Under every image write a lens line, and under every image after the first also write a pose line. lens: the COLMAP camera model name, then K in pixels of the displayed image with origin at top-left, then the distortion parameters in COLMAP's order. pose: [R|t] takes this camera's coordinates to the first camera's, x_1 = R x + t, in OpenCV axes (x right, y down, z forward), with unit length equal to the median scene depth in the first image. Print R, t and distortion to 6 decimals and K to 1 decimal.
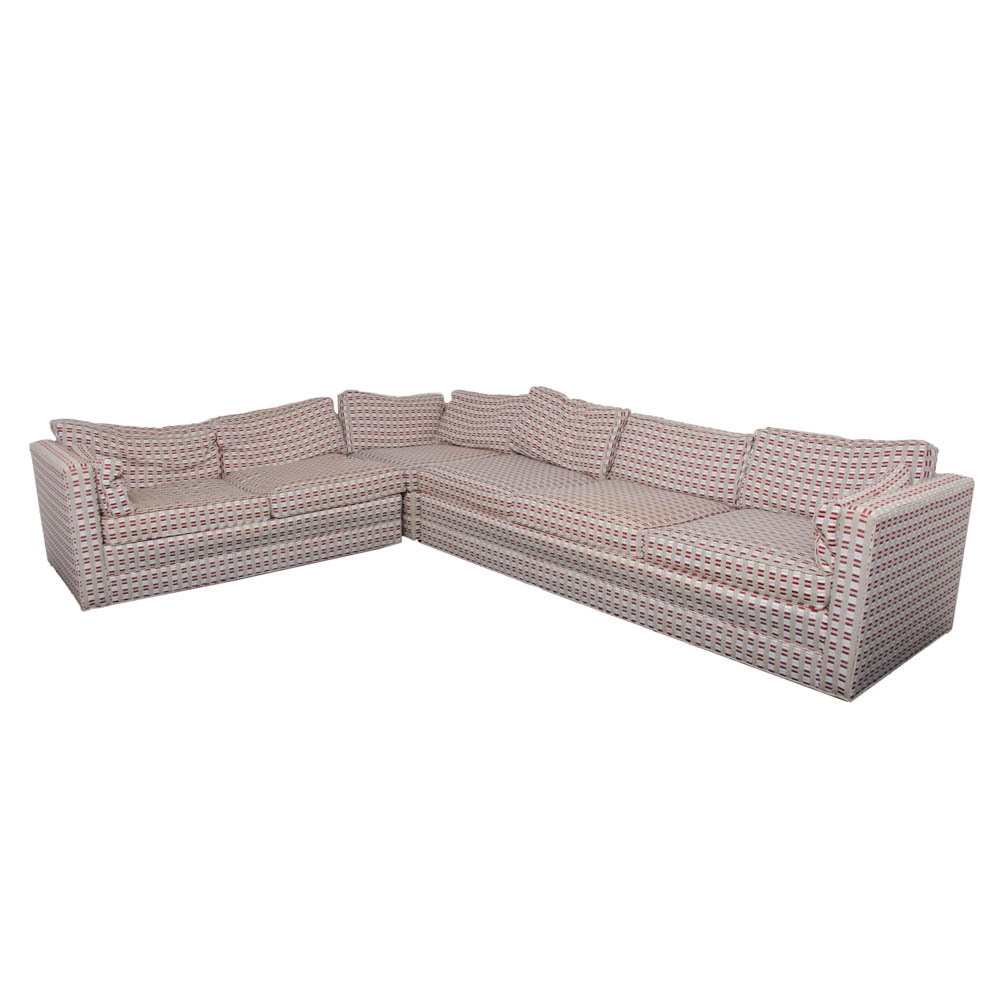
lens RADIAL K [[792.2, 0, 500.0], [0, 792.2, 500.0], [0, 0, 1]] dist [-0.100717, -0.000001]
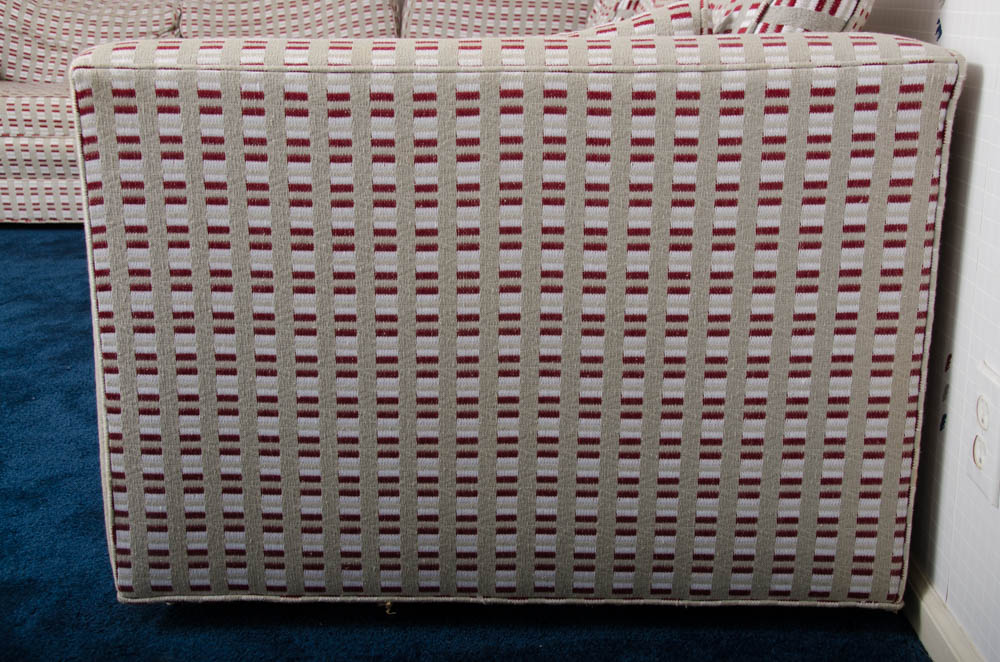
lens RADIAL K [[1265.4, 0, 500.0], [0, 1265.4, 331.0], [0, 0, 1]] dist [-0.021946, 0.560370]
pose [[0.738102, 0.171513, -0.652525, 0.581632], [-0.137449, 0.985092, 0.103451, 0.027723], [0.660540, 0.013332, 0.750673, 0.403367]]
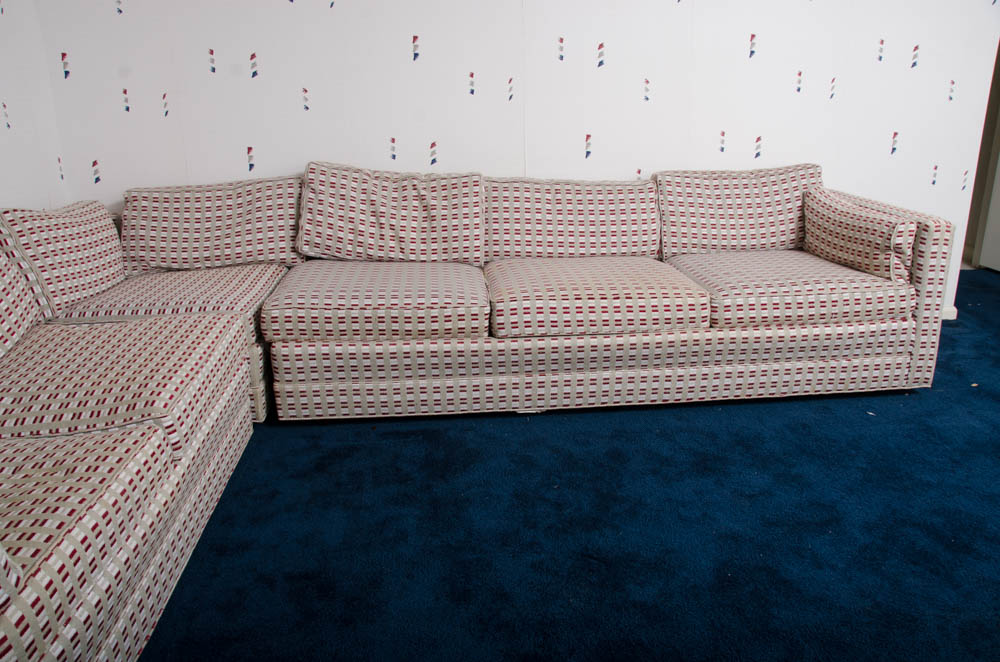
lens RADIAL K [[785.0, 0, 500.0], [0, 785.0, 331.0], [0, 0, 1]] dist [-0.179762, 0.159013]
pose [[0.582267, -0.260006, 0.770300, -0.477710], [0.201616, 0.964064, 0.173007, -0.091257], [-0.787601, 0.054569, 0.613764, 0.491142]]
